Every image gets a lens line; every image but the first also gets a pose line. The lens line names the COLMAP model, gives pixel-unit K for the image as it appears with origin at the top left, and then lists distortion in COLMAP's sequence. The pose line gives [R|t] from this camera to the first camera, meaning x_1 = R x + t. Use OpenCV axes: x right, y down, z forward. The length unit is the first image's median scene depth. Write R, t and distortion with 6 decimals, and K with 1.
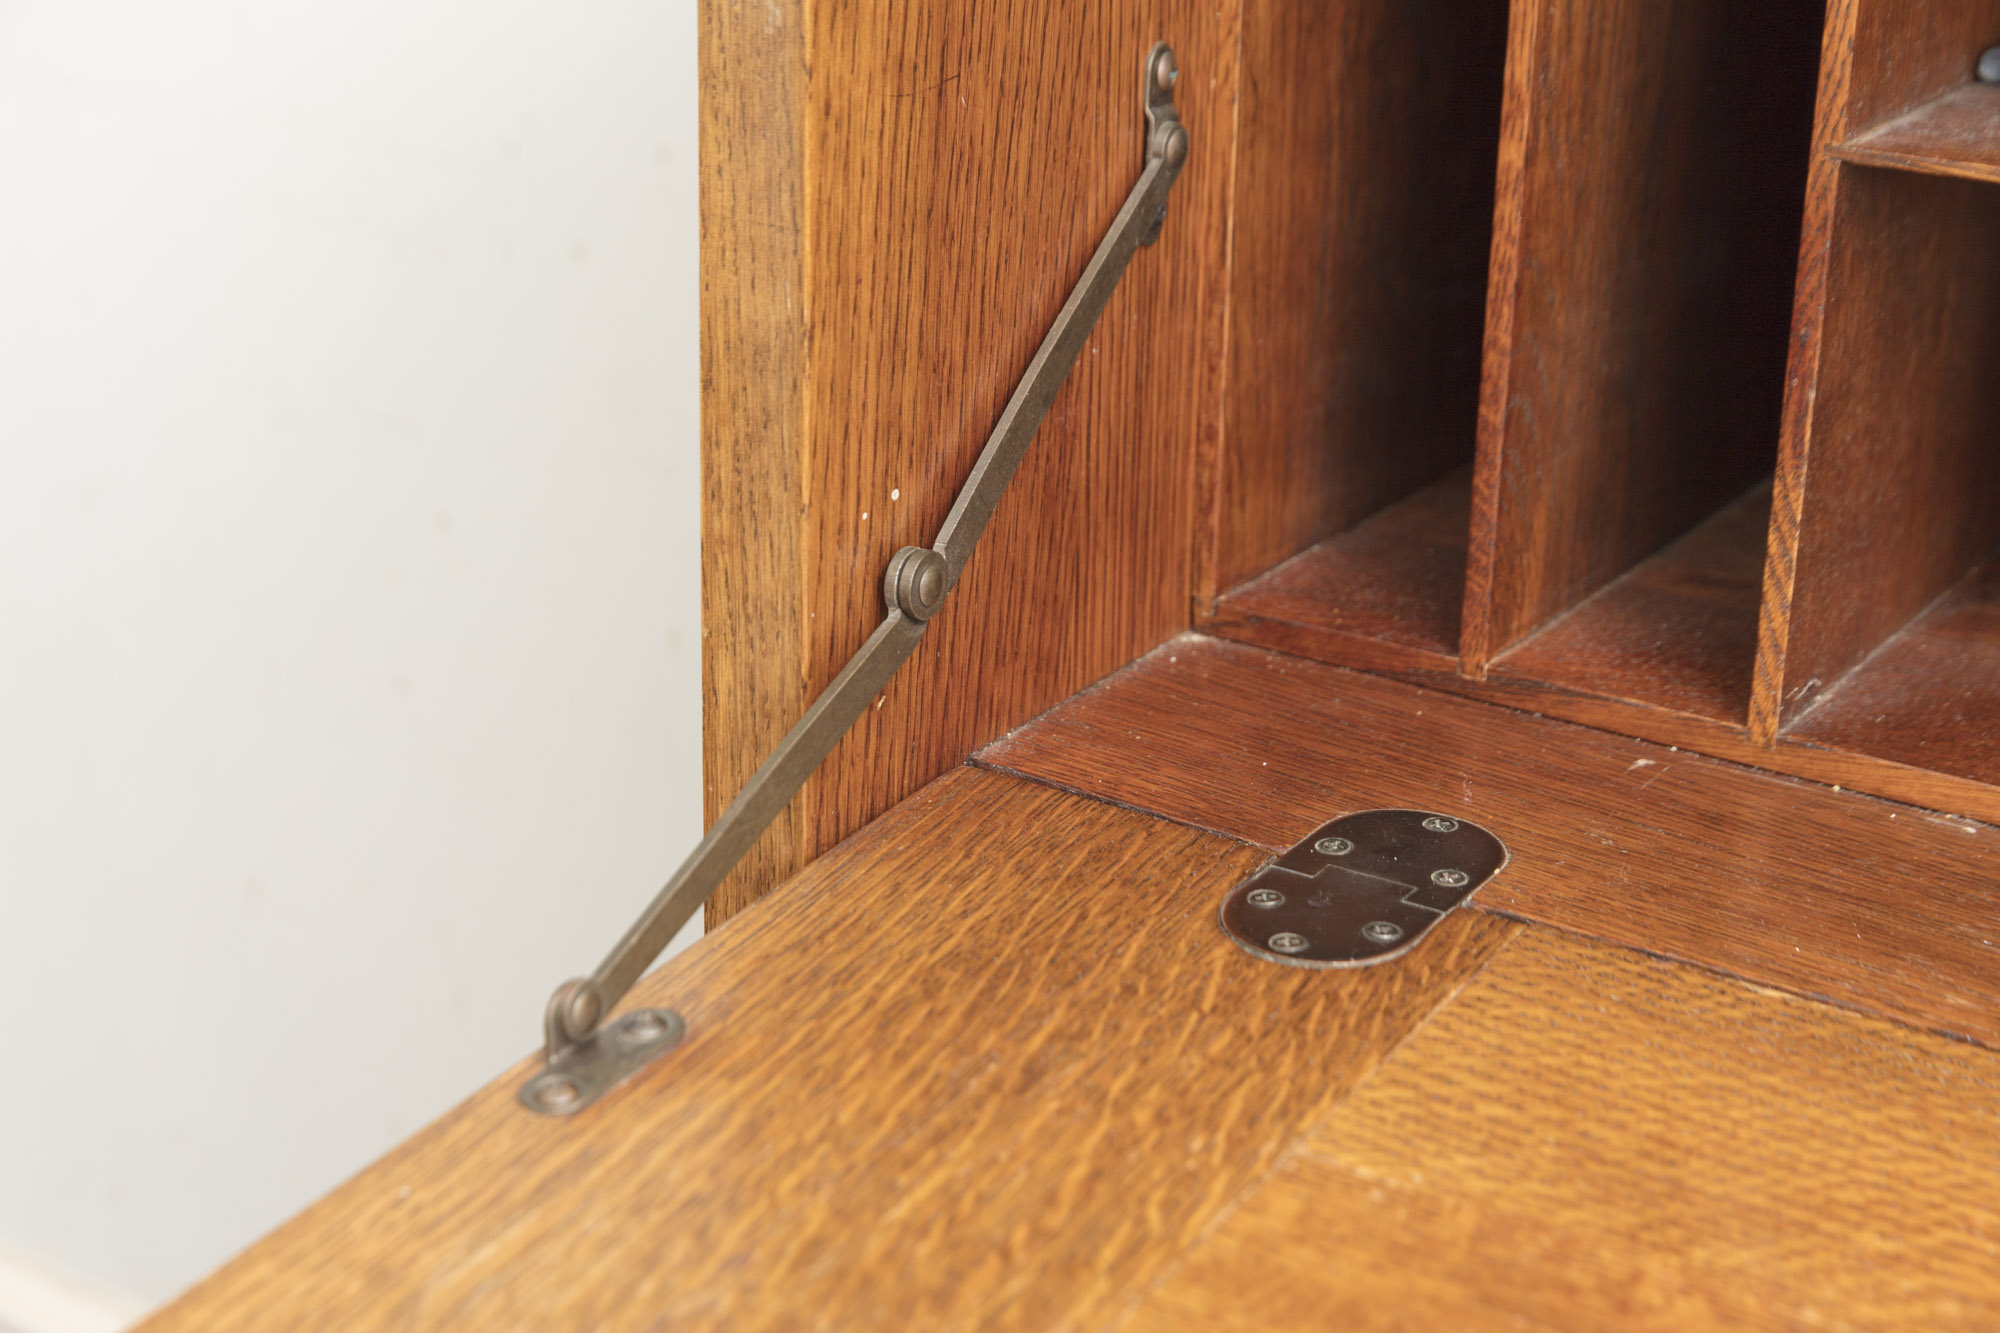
lens RADIAL K [[3325.8, 0, 1002.8], [0, 3325.8, 655.9], [0, 0, 1]] dist [-0.027837, 0.000000]
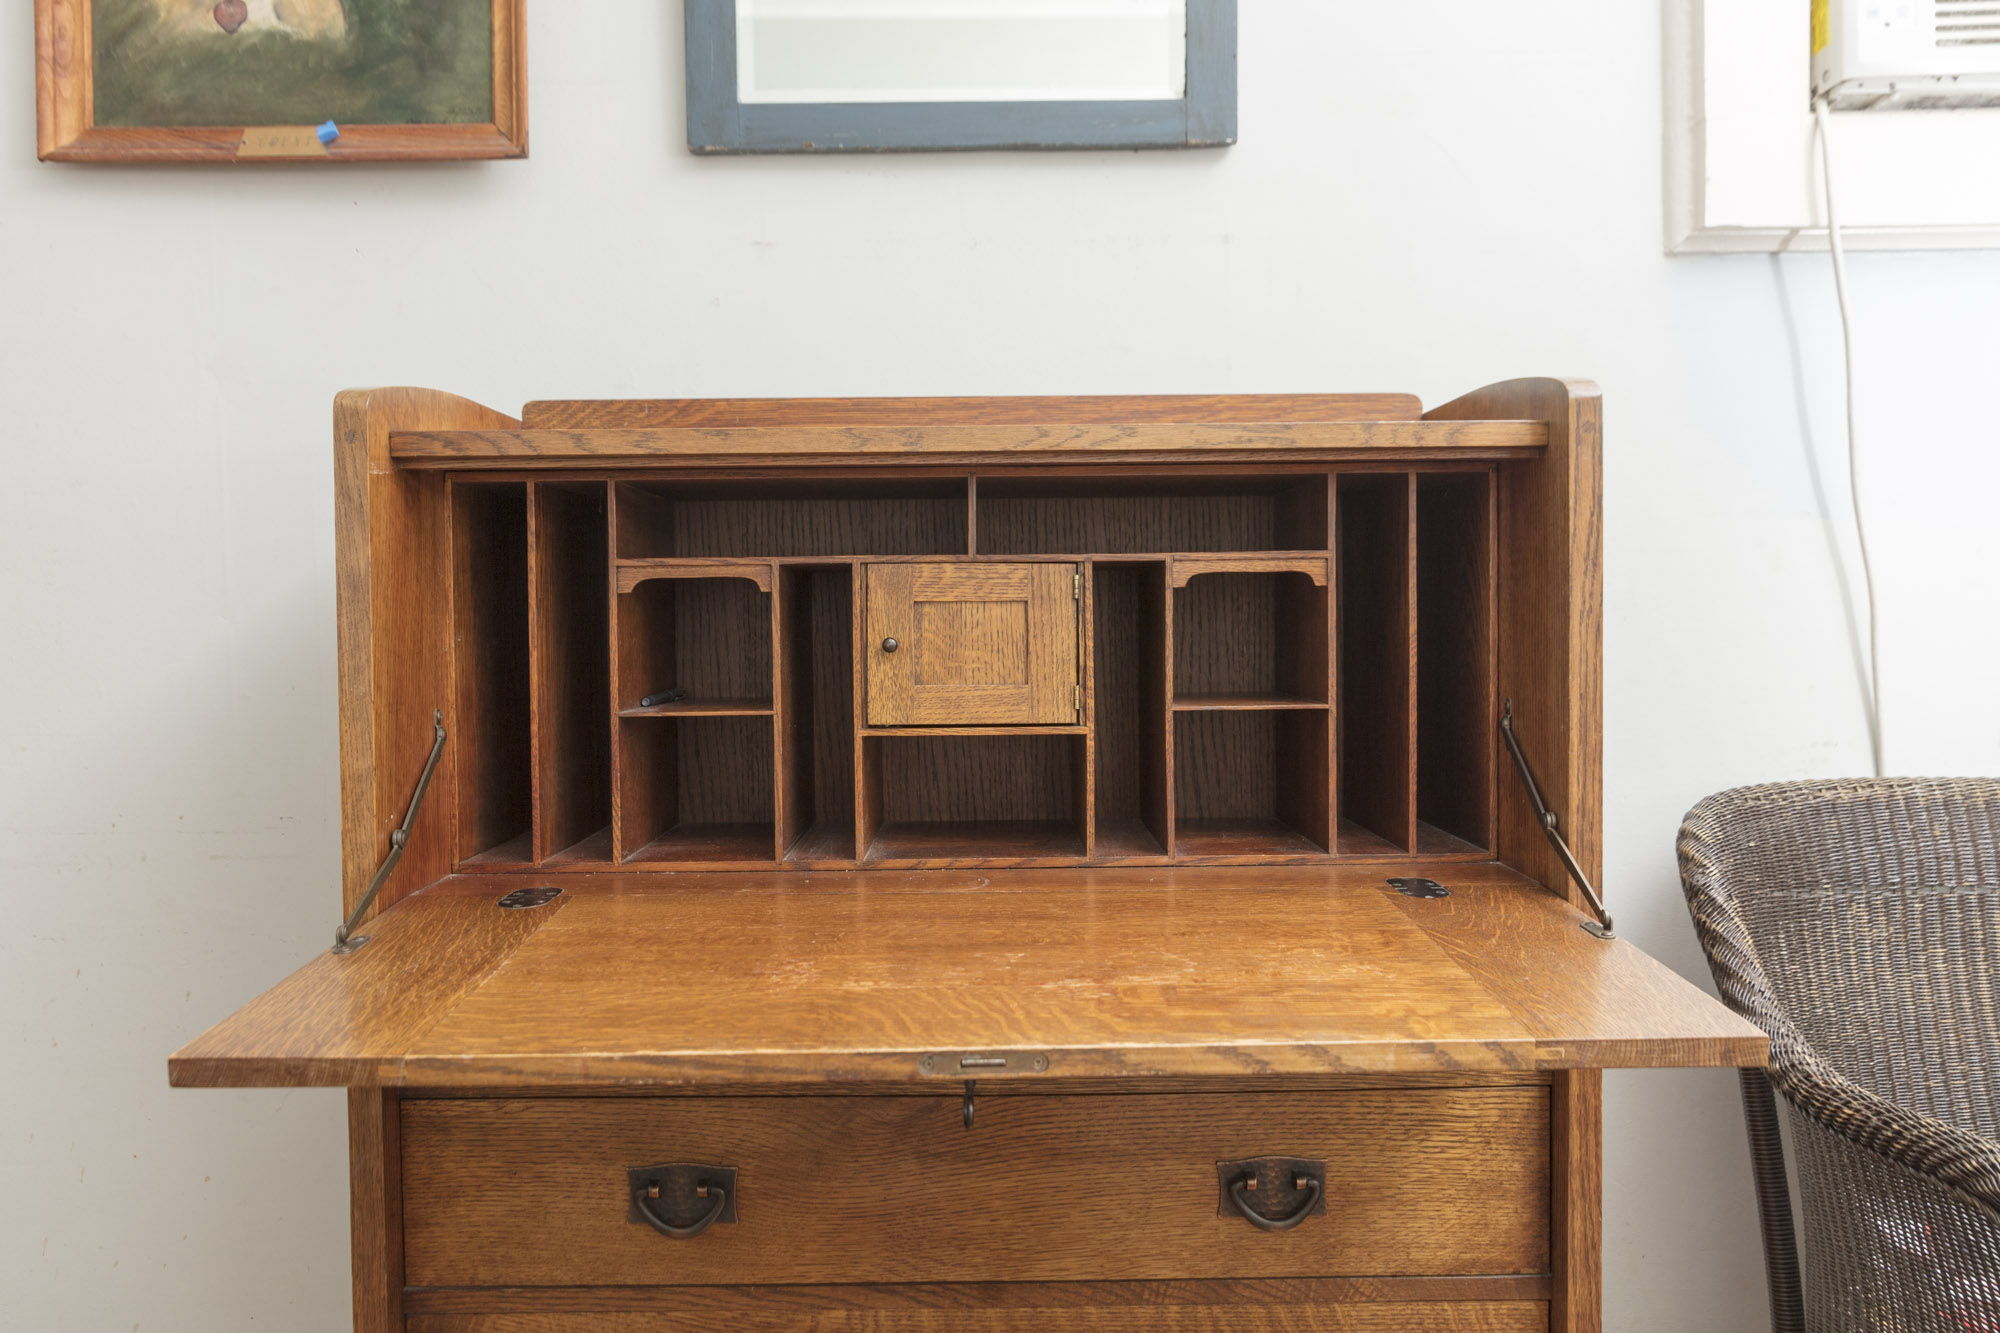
lens RADIAL K [[1482.2, 0, 991.9], [0, 1482.2, 658.2], [0, 0, 1]] dist [-0.007747, 0.005470]
pose [[0.835437, -0.046753, 0.547594, -0.364601], [0.222168, 0.940065, -0.258689, 0.359407], [-0.502680, 0.337776, 0.795751, -0.735929]]
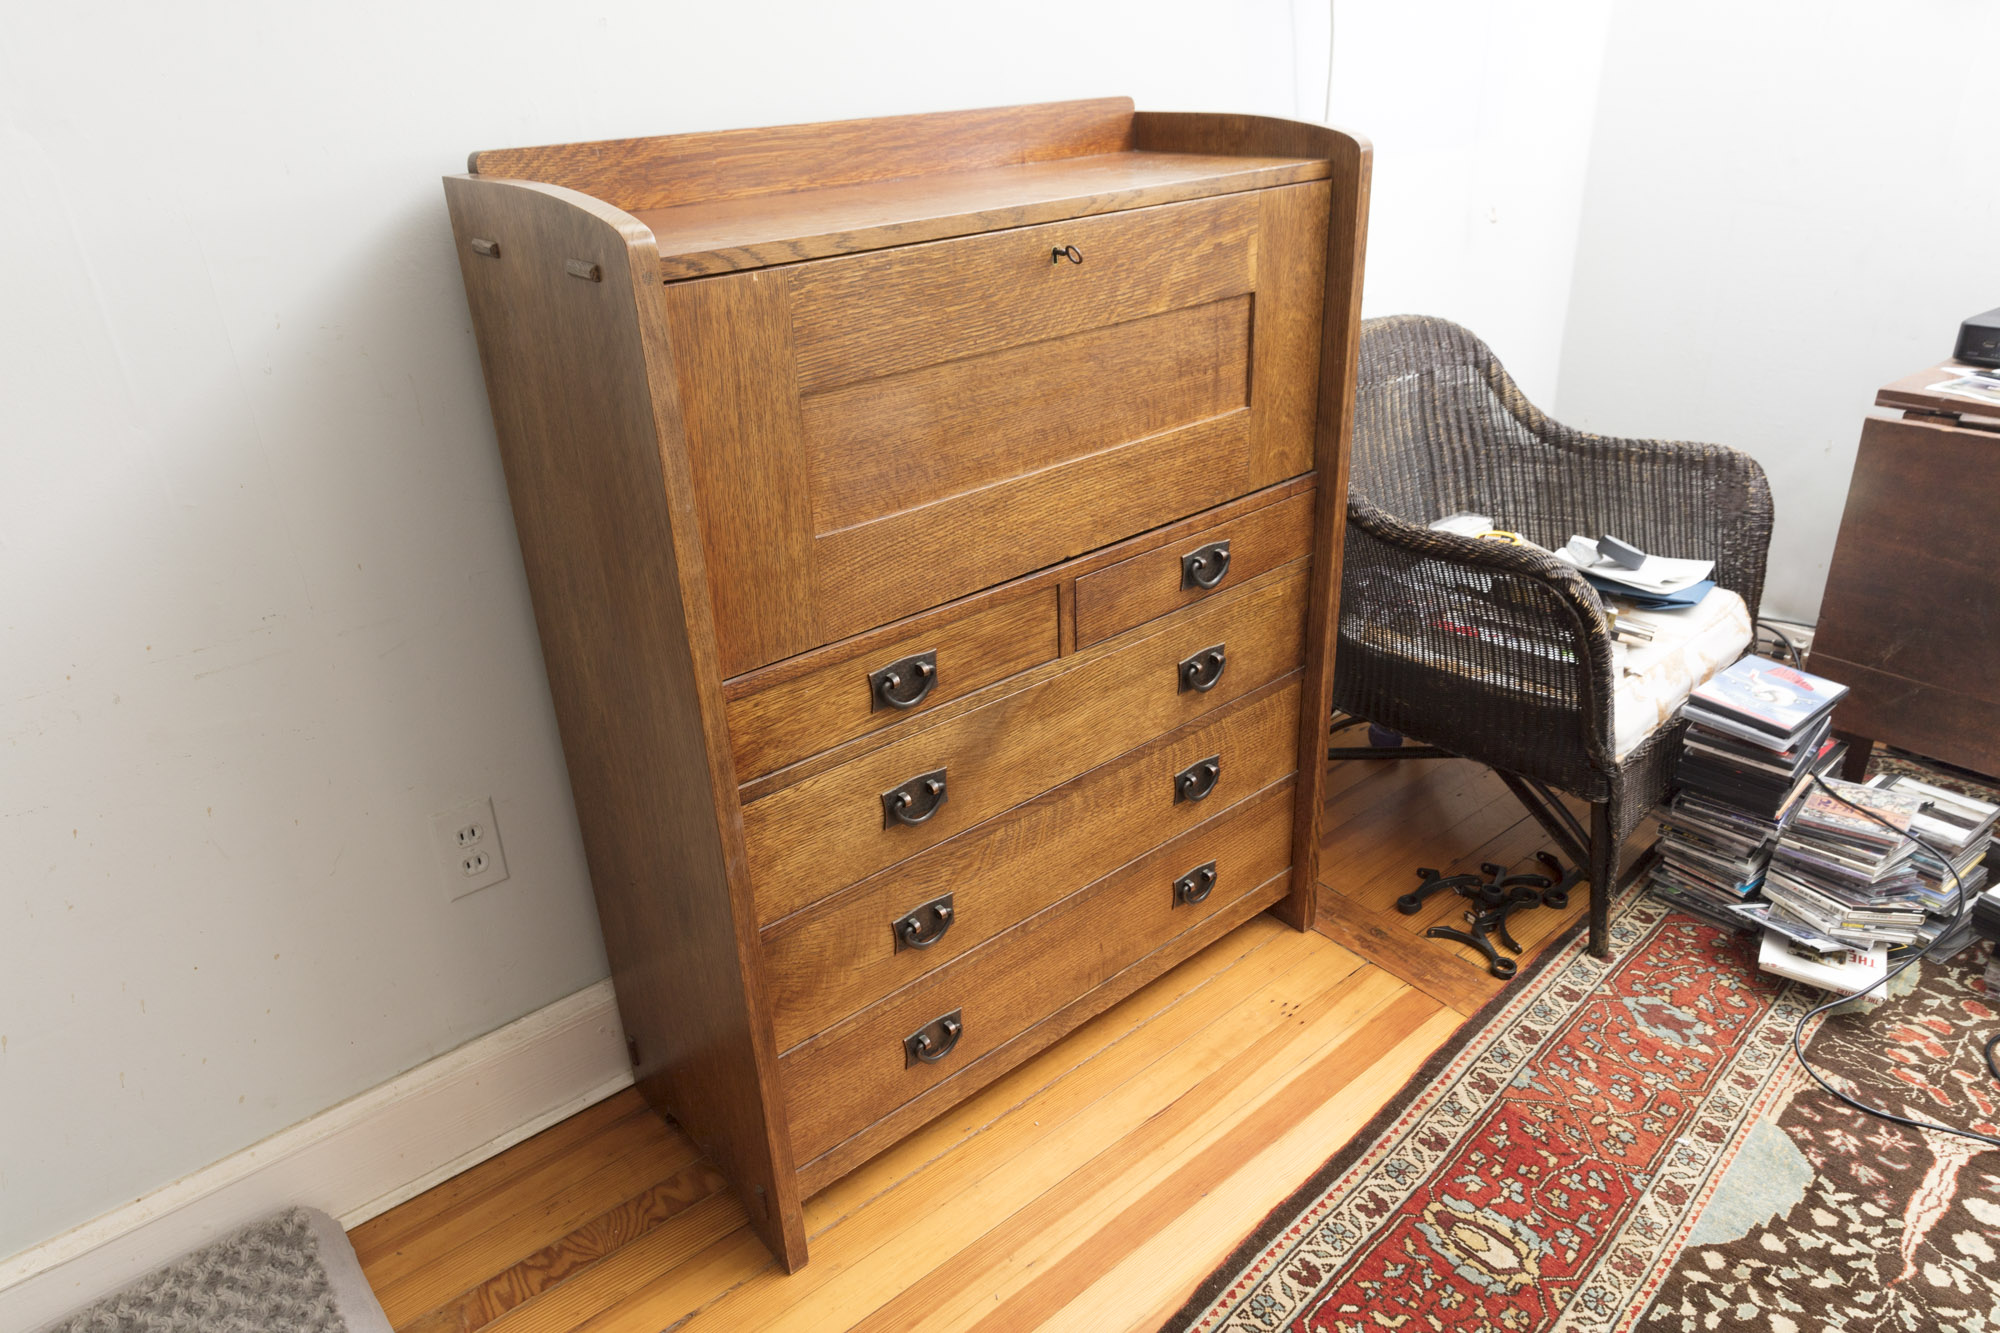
lens RADIAL K [[1301.2, 0, 993.5], [0, 1301.2, 660.8], [0, 0, 1]] dist [0.006090, -0.014286]
pose [[0.296615, -0.444264, 0.845369, -1.366699], [0.385416, 0.865603, 0.319666, -0.370769], [-0.873770, 0.231001, 0.427977, -0.075448]]
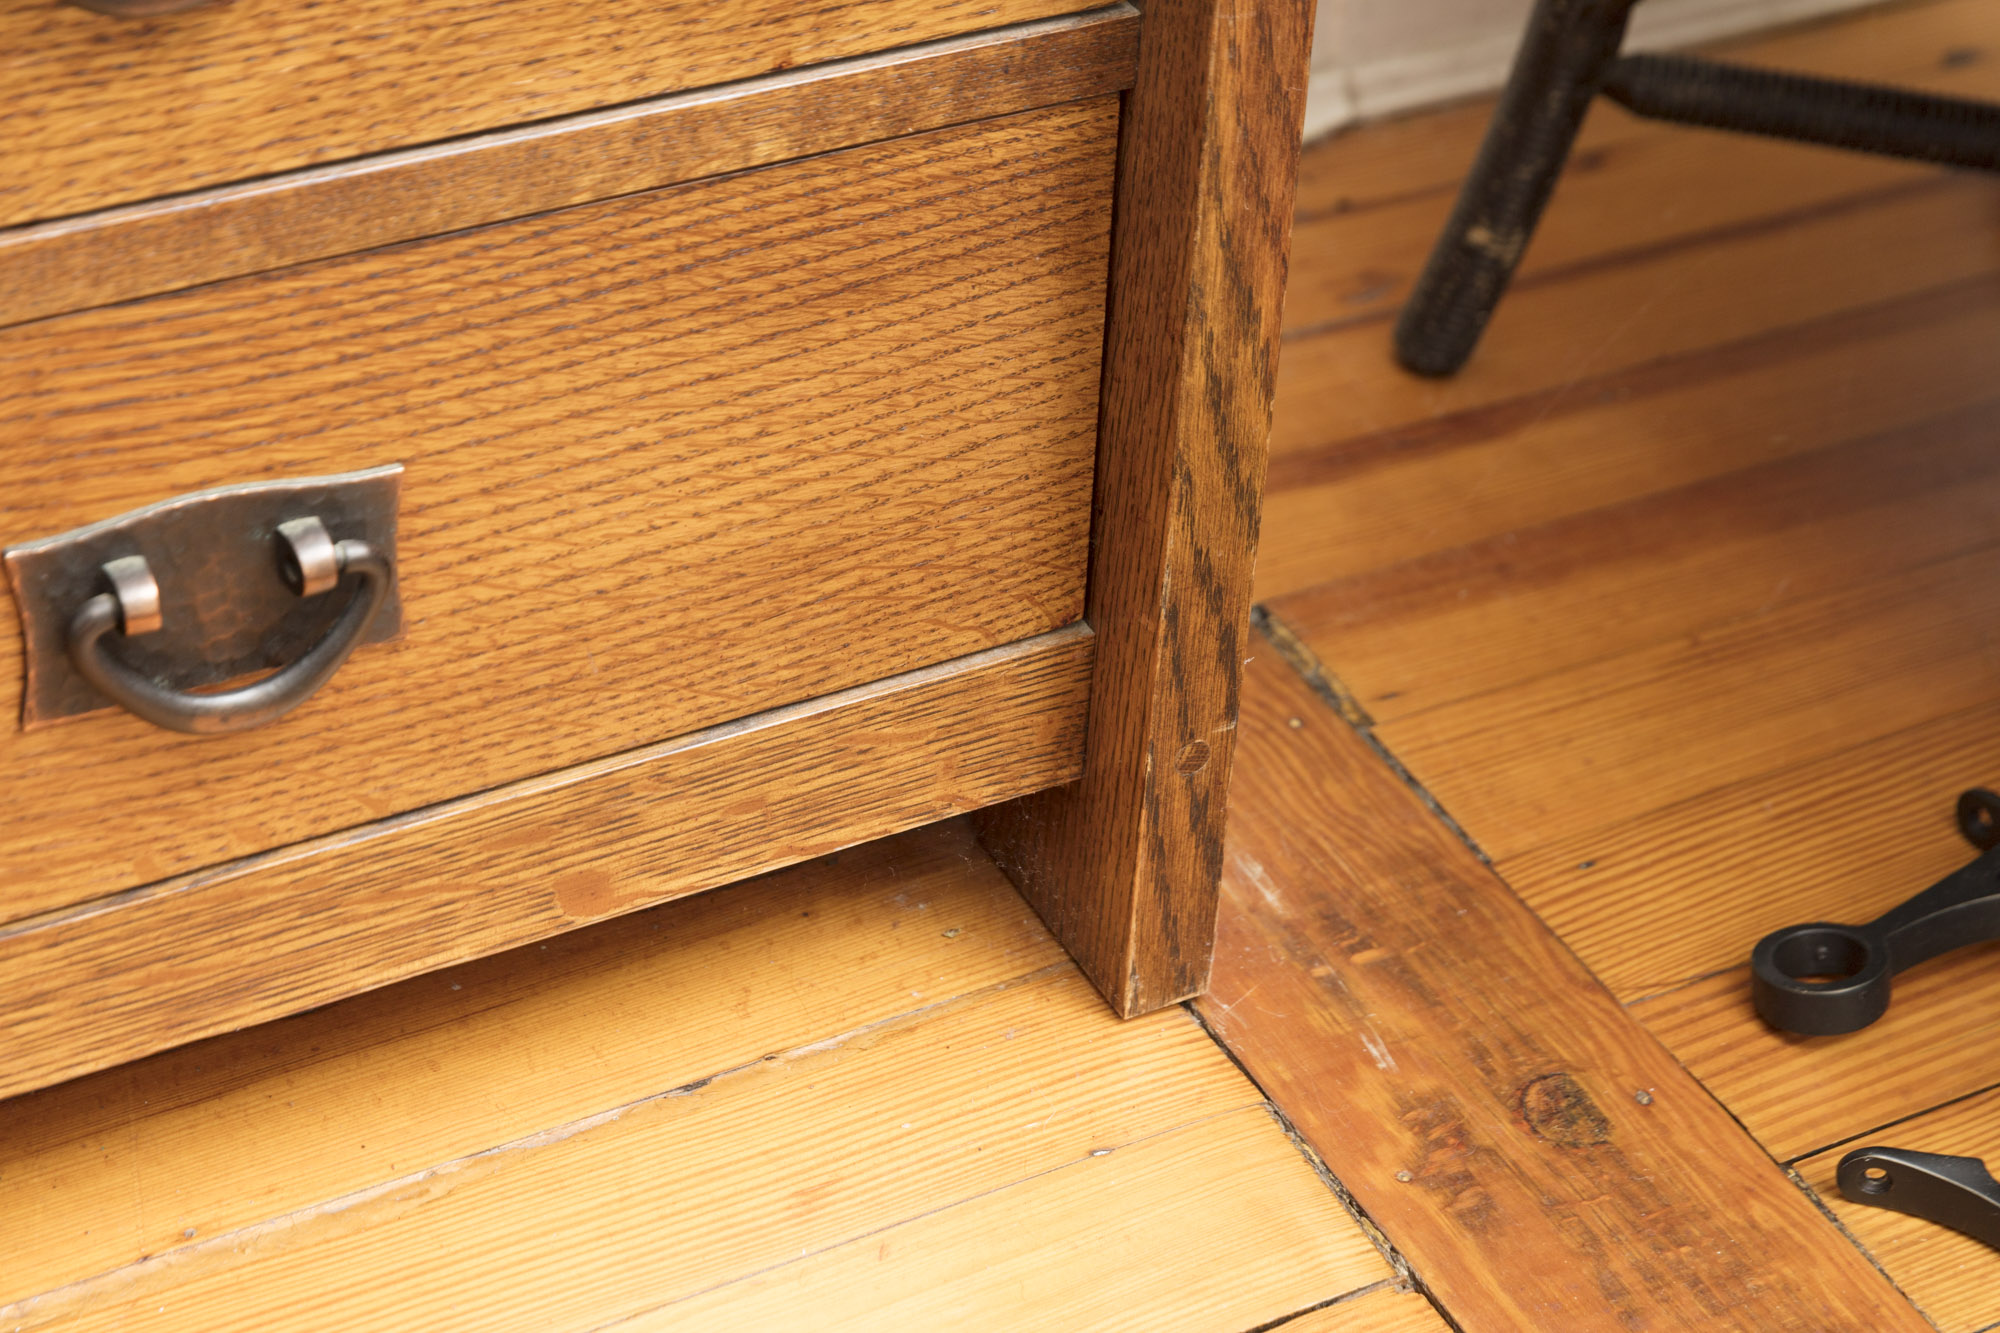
lens RADIAL K [[3642.2, 0, 998.2], [0, 3642.2, 666.9], [0, 0, 1]] dist [-0.030645, 0.000000]
pose [[0.484645, -0.524048, 0.700351, 0.092266], [0.277250, 0.851414, 0.445225, 0.599652], [-0.829609, -0.021604, 0.557927, -0.023387]]
